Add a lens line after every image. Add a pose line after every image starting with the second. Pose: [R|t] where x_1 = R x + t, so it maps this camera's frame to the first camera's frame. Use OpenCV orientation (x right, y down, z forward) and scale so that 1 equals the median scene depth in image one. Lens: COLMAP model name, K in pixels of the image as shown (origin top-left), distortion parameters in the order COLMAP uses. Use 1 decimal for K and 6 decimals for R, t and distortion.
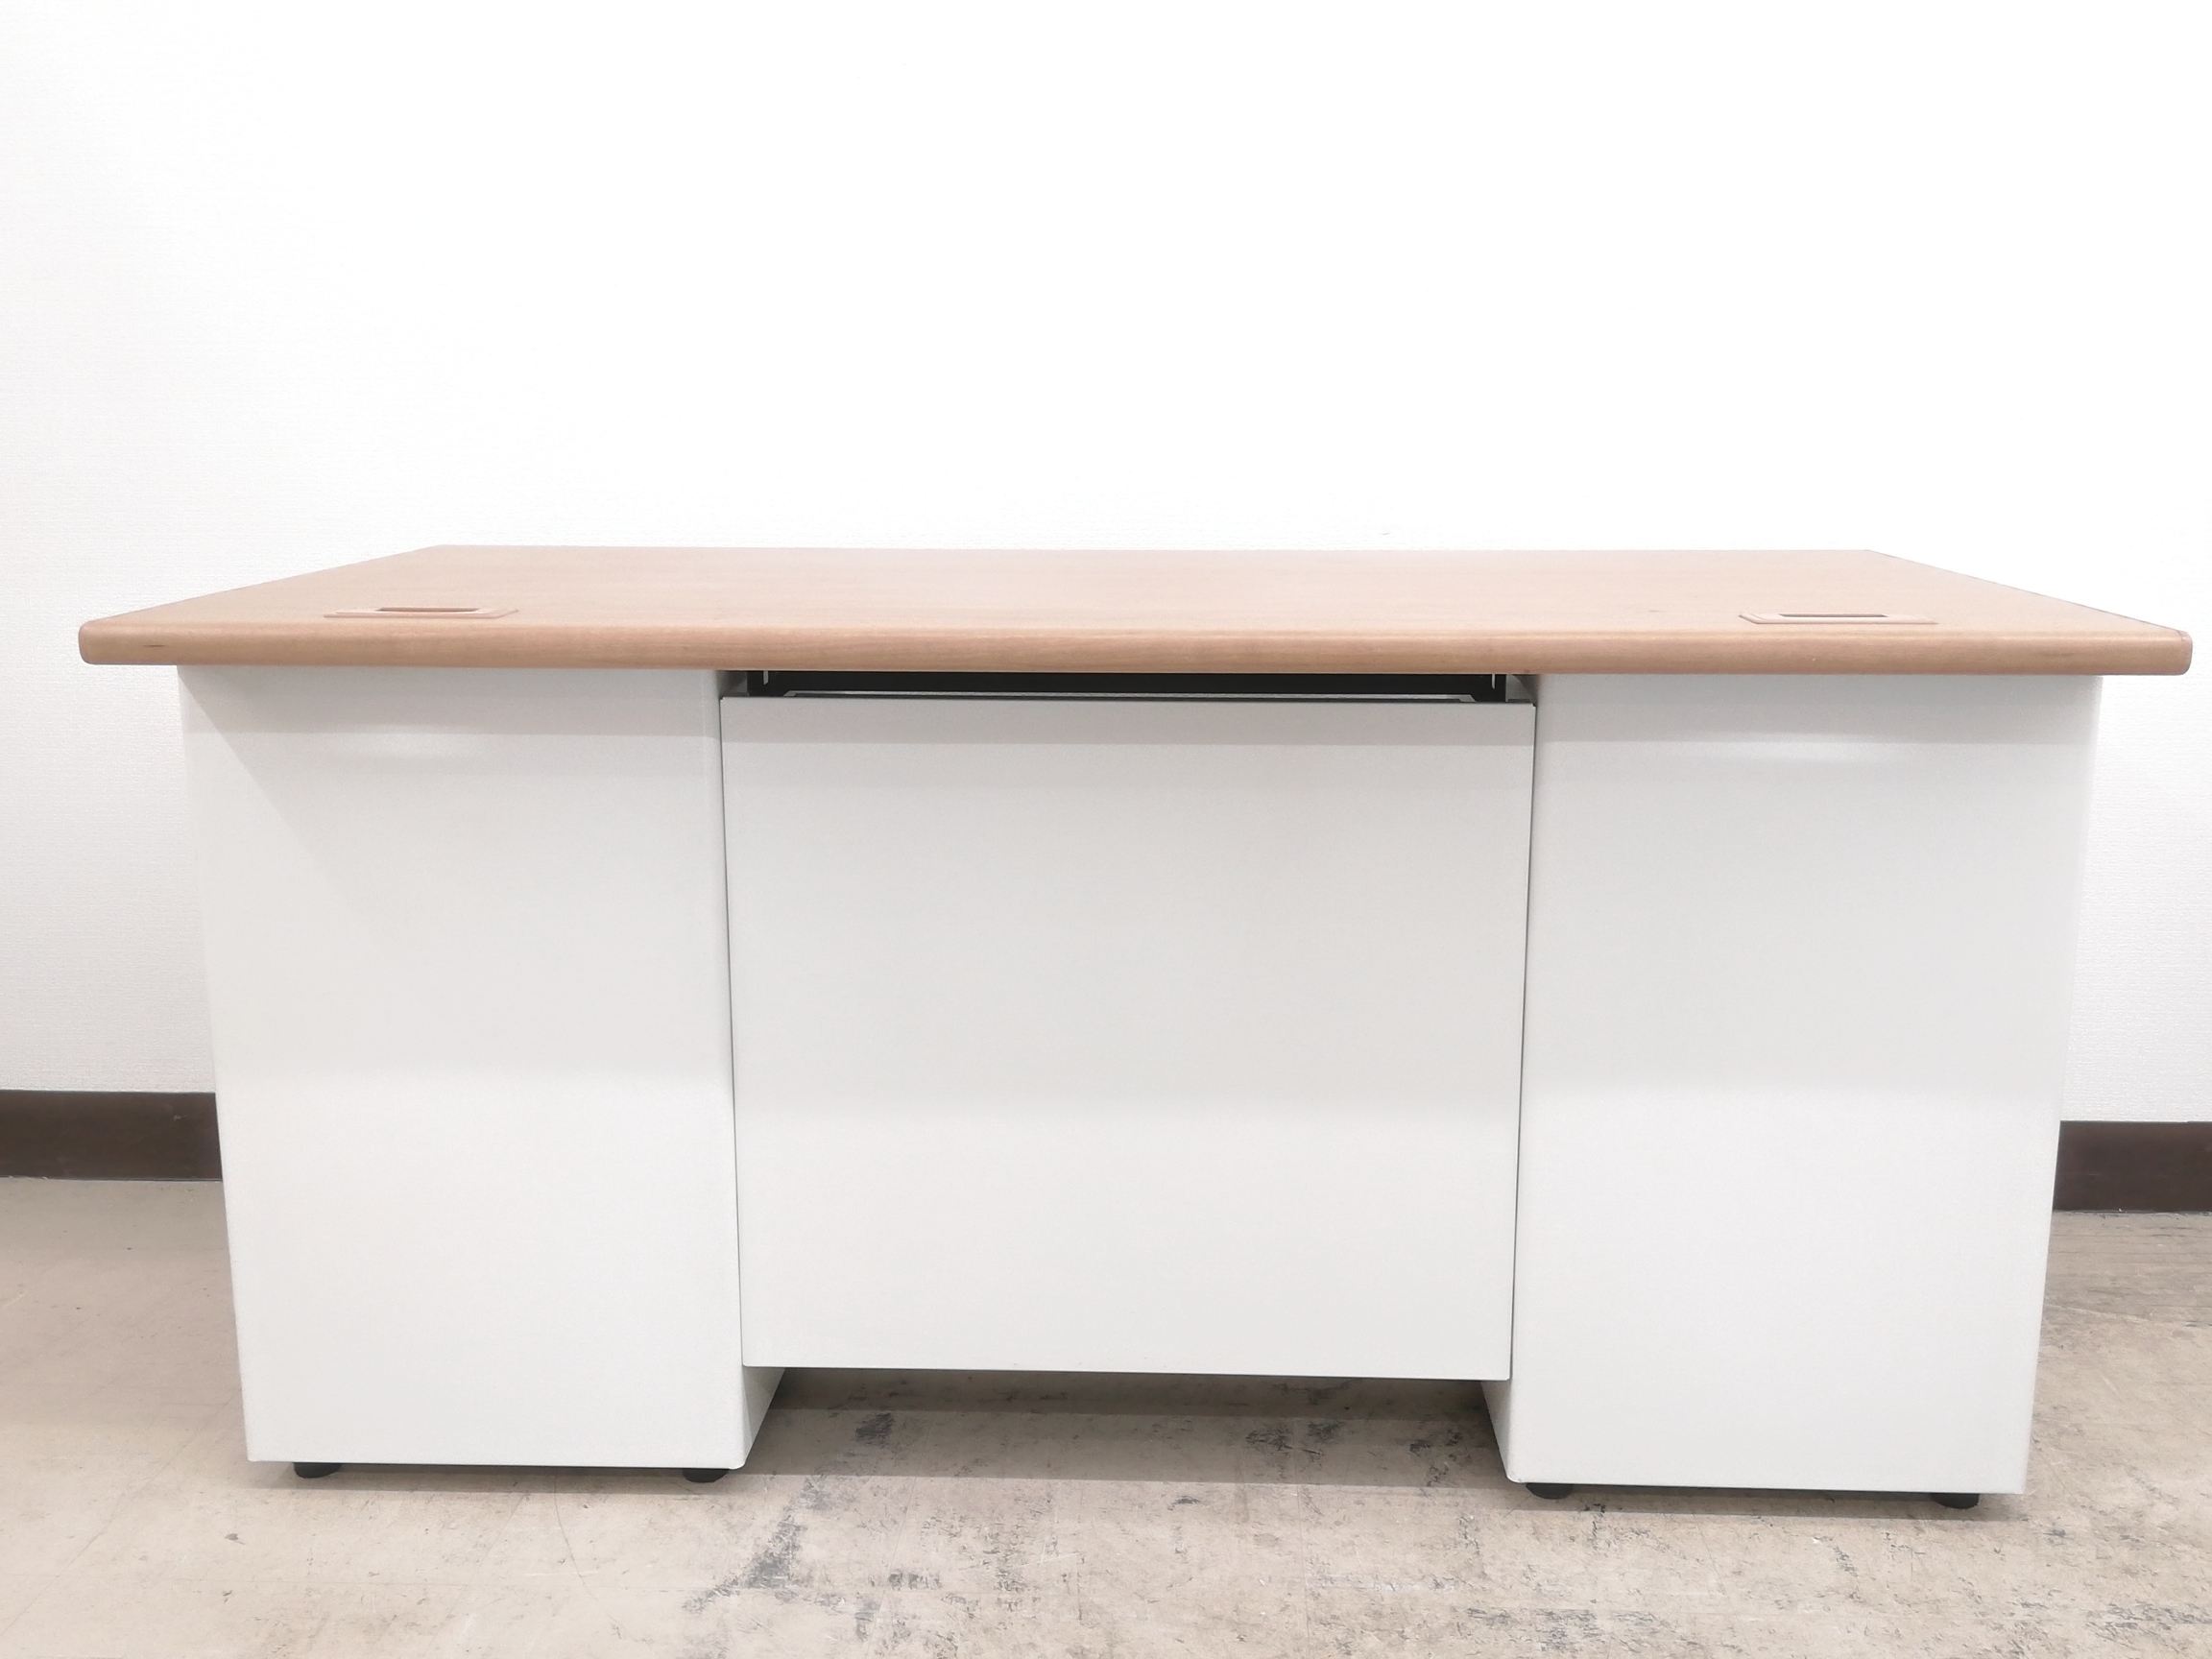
lens RADIAL K [[2173.5, 0, 1137.6], [0, 2173.5, 763.7], [0, 0, 1]] dist [-0.009422, 0.000000]
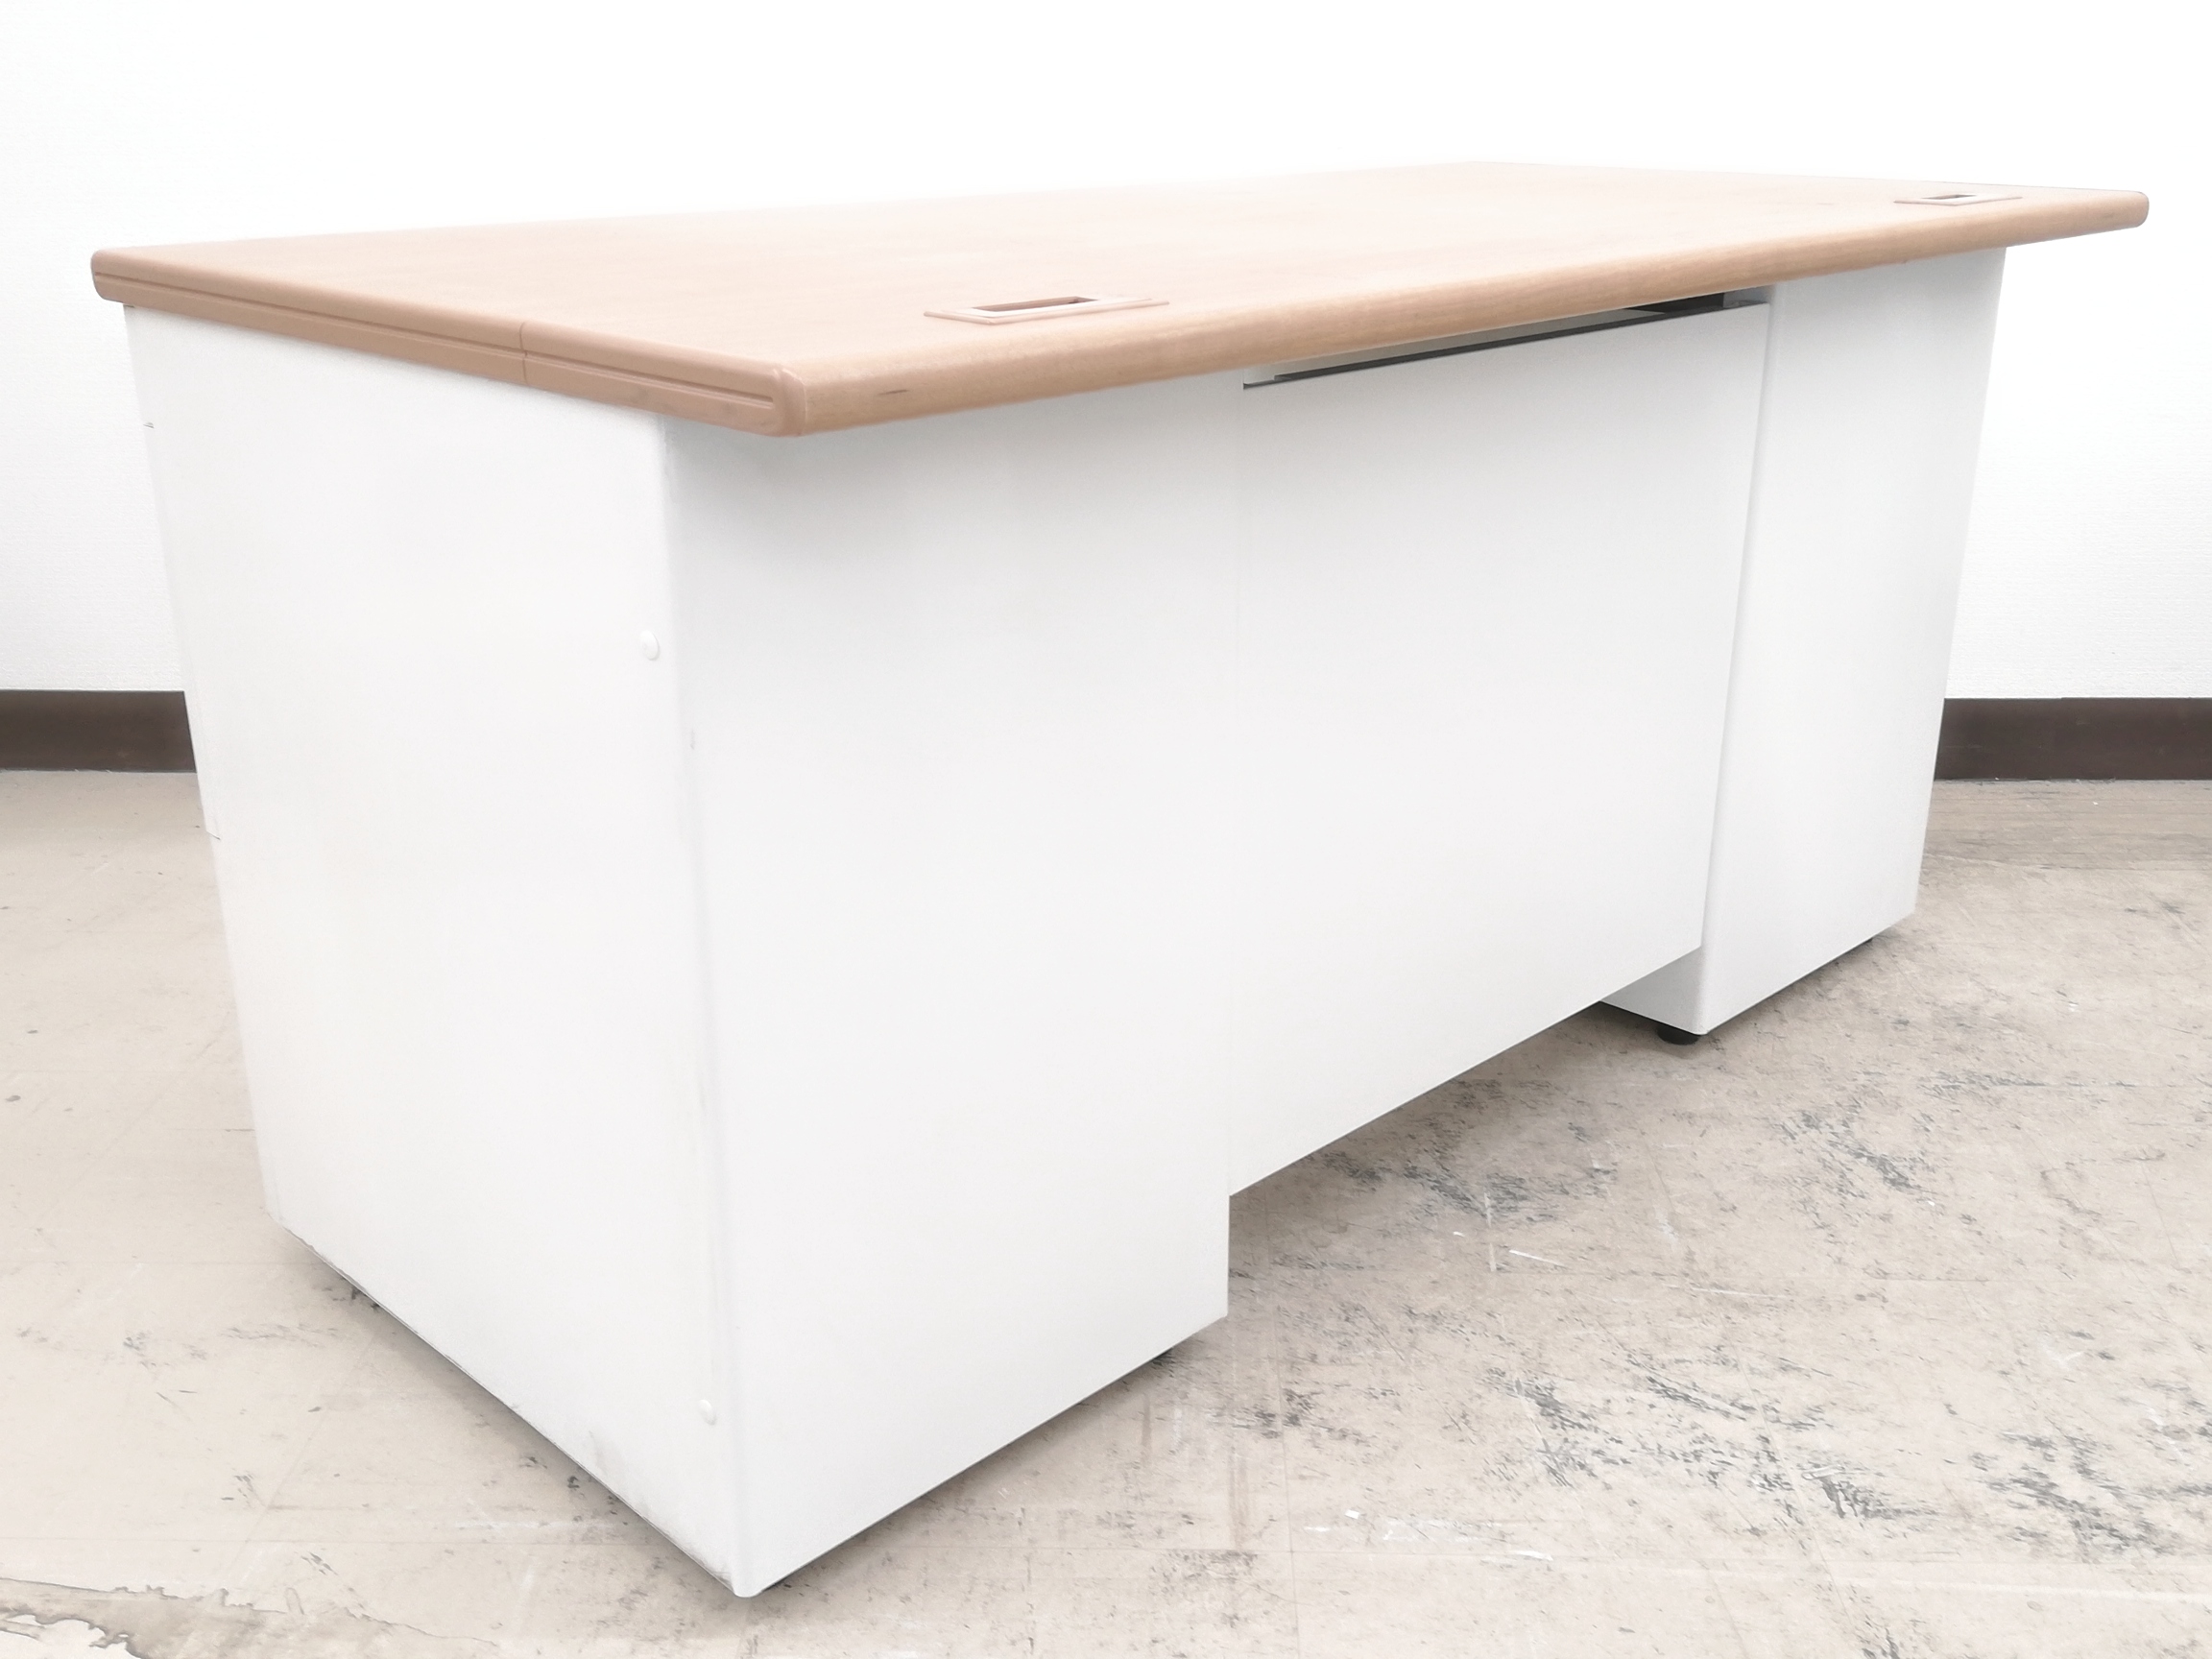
lens RADIAL K [[2173.5, 0, 1107.2], [0, 2173.5, 865.9], [0, 0, 1]] dist [-0.009422, 0.000000]
pose [[0.999929, -0.011397, 0.003365, -0.004487], [0.010535, 0.981183, 0.192794, 0.042722], [-0.005499, -0.192745, 0.981233, -0.119212]]
